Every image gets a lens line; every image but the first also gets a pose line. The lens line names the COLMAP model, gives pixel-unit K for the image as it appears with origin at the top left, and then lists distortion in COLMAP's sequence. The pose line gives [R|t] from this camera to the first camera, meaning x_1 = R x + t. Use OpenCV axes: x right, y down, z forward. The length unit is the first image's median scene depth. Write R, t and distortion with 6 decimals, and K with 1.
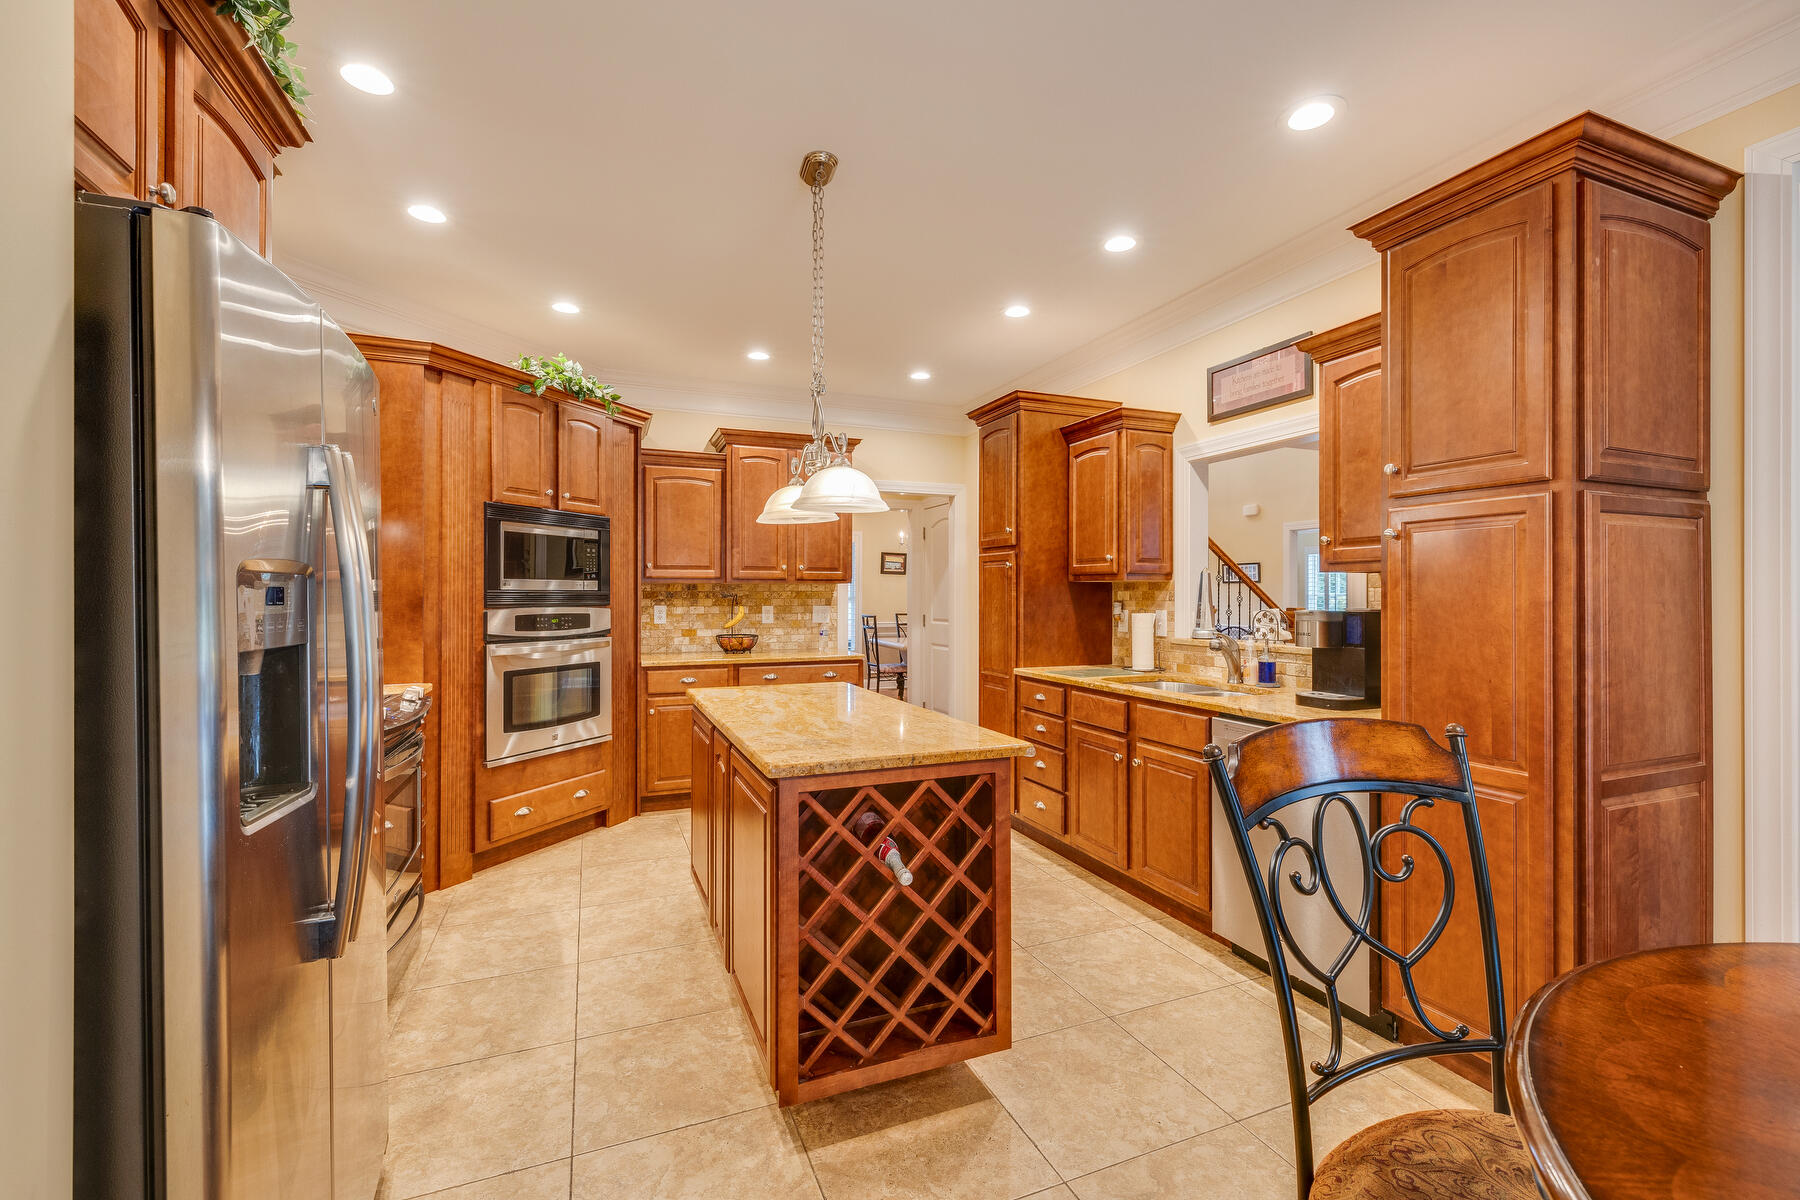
lens RADIAL K [[760.6, 0, 906.7], [0, 760.6, 594.8], [0, 0, 1]] dist [0.001718, -0.000007]
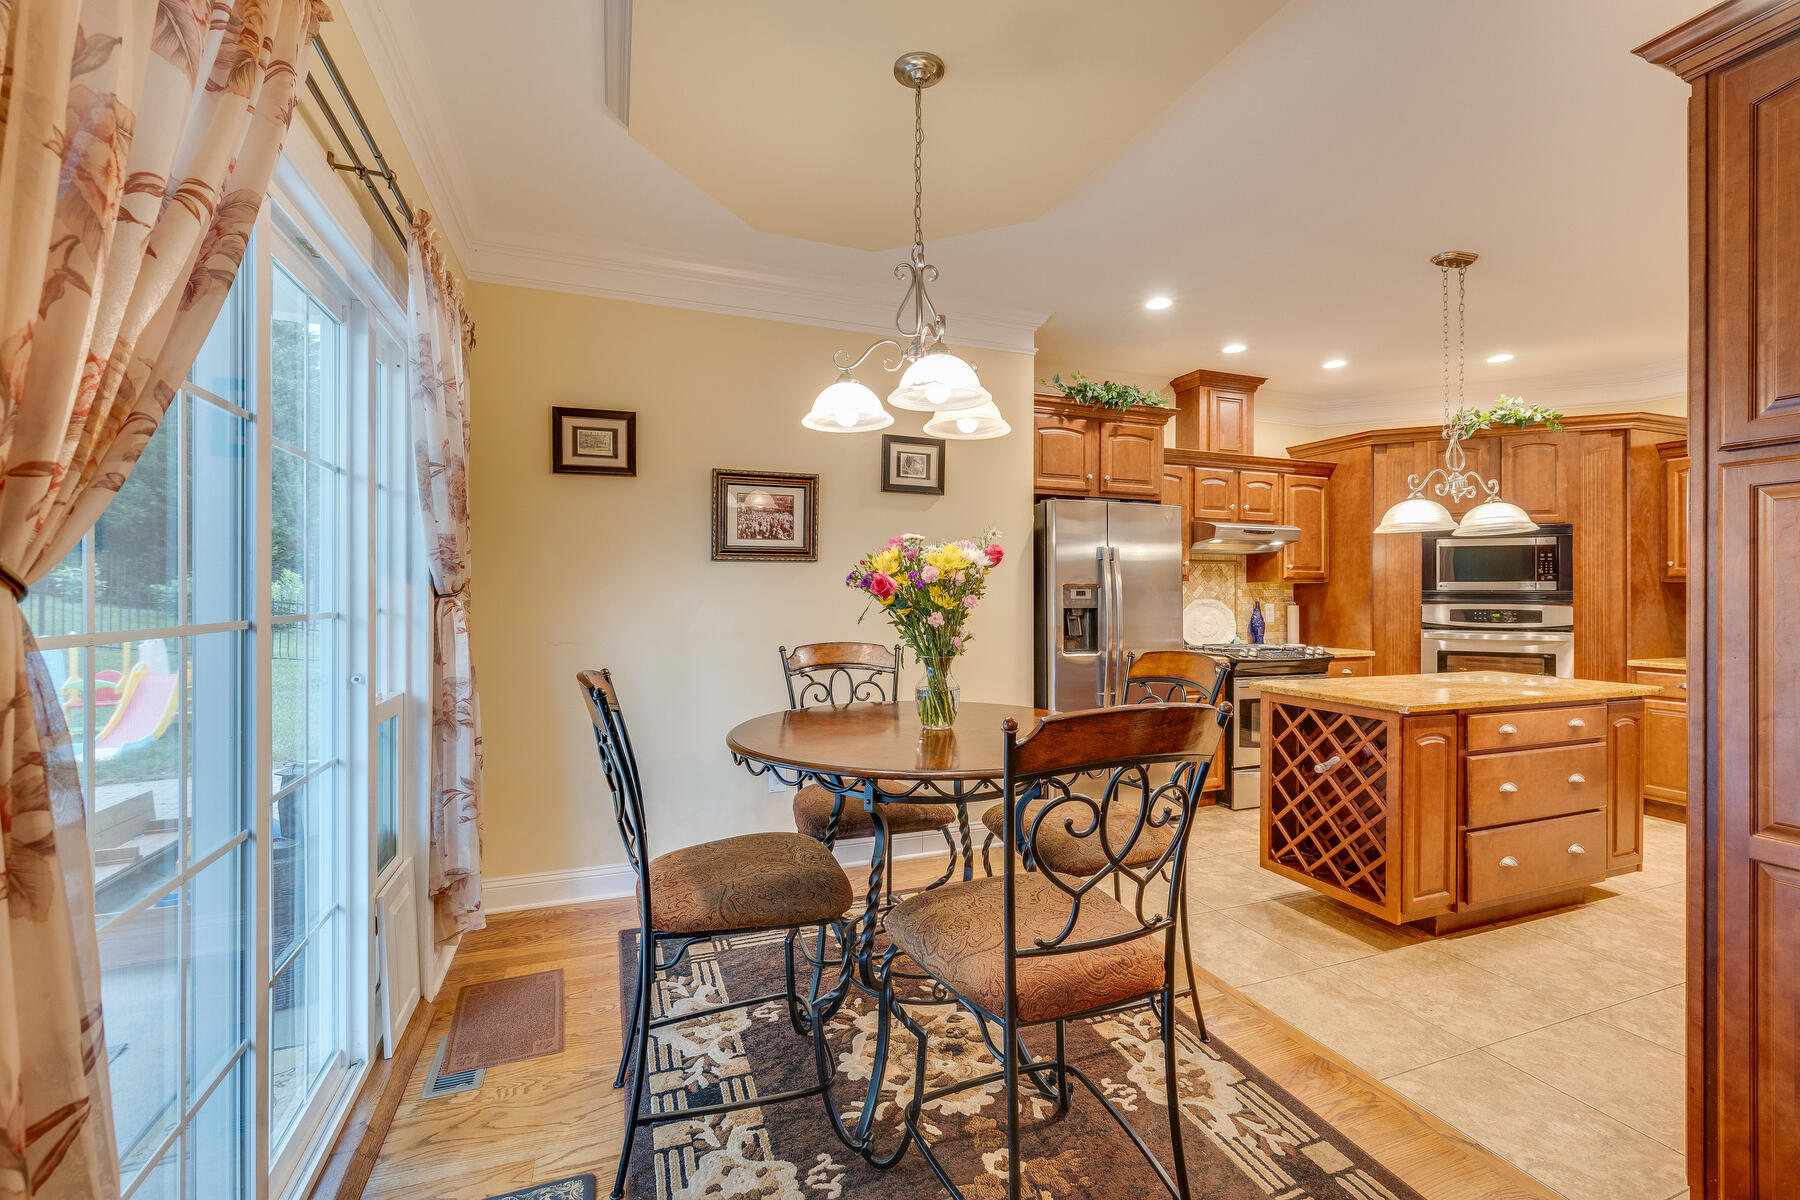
lens RADIAL K [[760.6, 0, 900.9], [0, 760.6, 590.1], [0, 0, 1]] dist [0.001718, -0.000007]
pose [[-0.025093, -0.003021, -0.999681, 0.820679], [-0.002005, 0.999994, -0.002972, -0.000739], [0.999683, 0.001930, -0.025099, 0.074664]]
